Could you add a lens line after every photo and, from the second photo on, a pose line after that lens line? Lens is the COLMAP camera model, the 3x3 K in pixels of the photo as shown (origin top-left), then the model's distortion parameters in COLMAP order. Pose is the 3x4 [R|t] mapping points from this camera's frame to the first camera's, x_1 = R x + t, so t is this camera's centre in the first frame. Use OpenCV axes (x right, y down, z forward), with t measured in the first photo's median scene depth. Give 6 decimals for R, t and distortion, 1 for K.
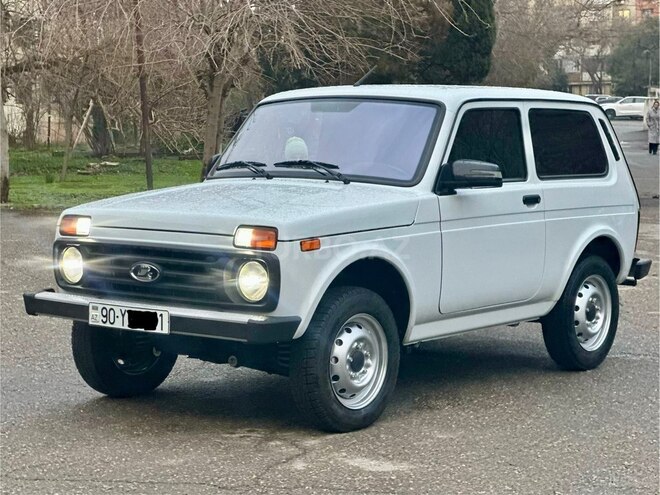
lens RADIAL K [[1502.9, 0, 314.7], [0, 1502.9, 205.9], [0, 0, 1]] dist [0.037055, 2.822334]
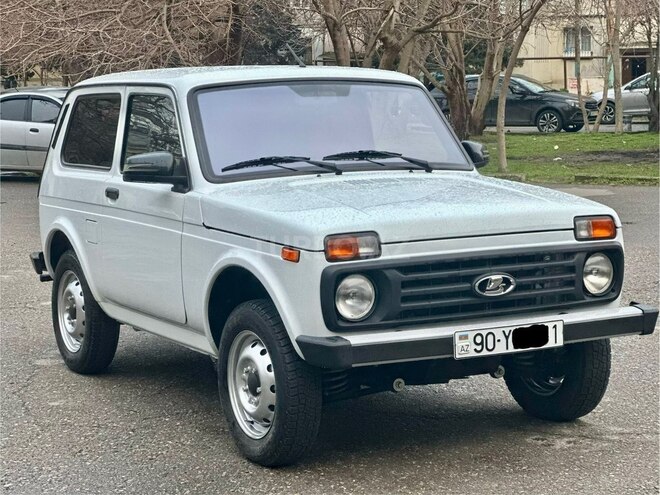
lens RADIAL K [[1502.9, 0, 314.7], [0, 1502.9, 205.9], [0, 0, 1]] dist [0.037055, 2.822334]
pose [[0.364907, -0.083337, 0.927307, -0.920143], [0.070721, 0.995590, 0.061644, -0.059458], [-0.928354, 0.043086, 0.369191, 0.757937]]
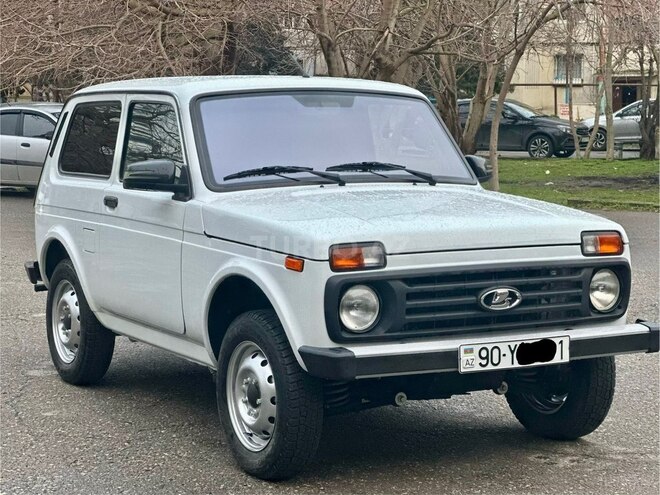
lens RADIAL K [[1502.9, 0, 314.7], [0, 1502.9, 205.9], [0, 0, 1]] dist [0.037055, 2.822334]
pose [[0.358159, -0.062299, 0.931580, -0.913026], [0.052435, 0.997539, 0.046550, -0.051466], [-0.932187, 0.032175, 0.360544, 0.771742]]
